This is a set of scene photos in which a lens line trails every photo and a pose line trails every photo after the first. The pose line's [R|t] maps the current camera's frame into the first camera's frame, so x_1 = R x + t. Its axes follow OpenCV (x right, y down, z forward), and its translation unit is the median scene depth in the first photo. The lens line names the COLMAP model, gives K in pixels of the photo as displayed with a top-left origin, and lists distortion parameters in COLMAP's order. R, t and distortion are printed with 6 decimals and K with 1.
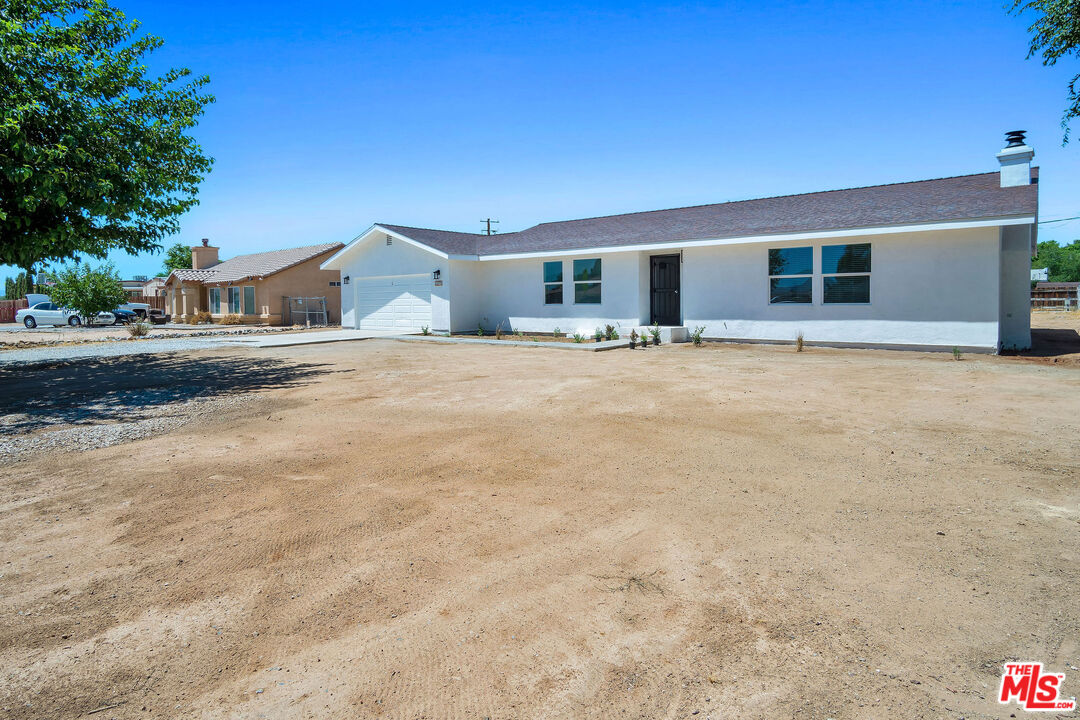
lens RADIAL K [[591.0, 0, 535.6], [0, 591.0, 337.2], [0, 0, 1]] dist [-0.022569, 0.003078]
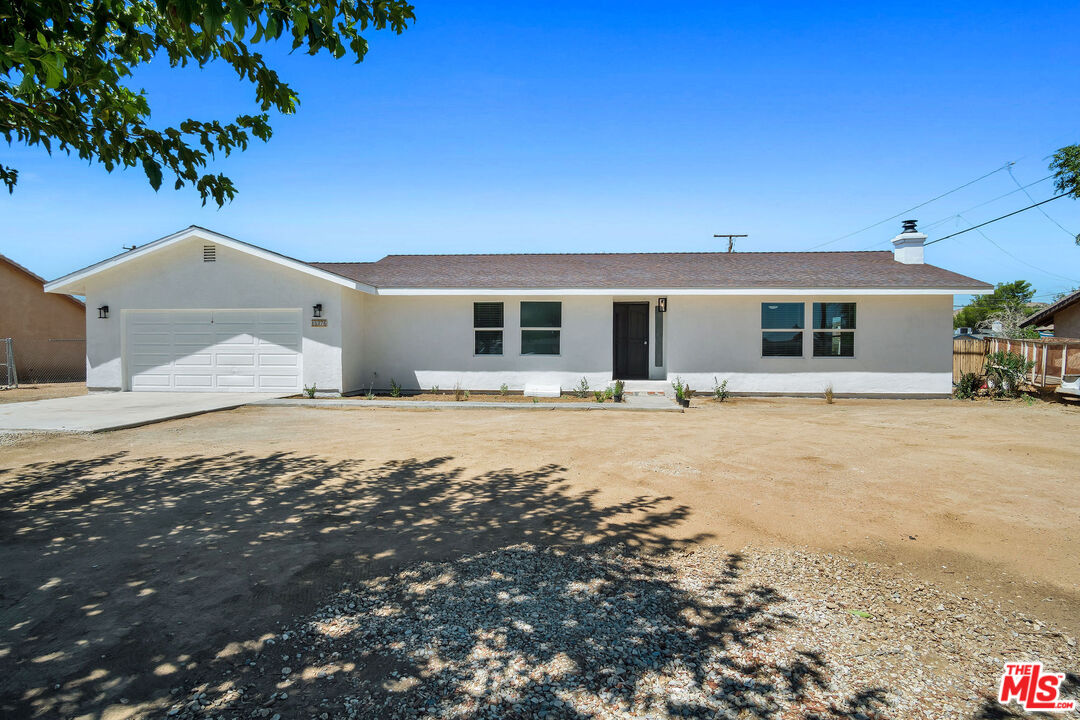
lens RADIAL K [[587.9, 0, 535.8], [0, 587.9, 354.6], [0, 0, 1]] dist [-0.021237, 0.000230]
pose [[0.817575, 0.009347, 0.575747, -0.397905], [0.022640, 0.998573, -0.048361, -0.016405], [-0.575377, 0.052573, 0.816197, 0.324774]]
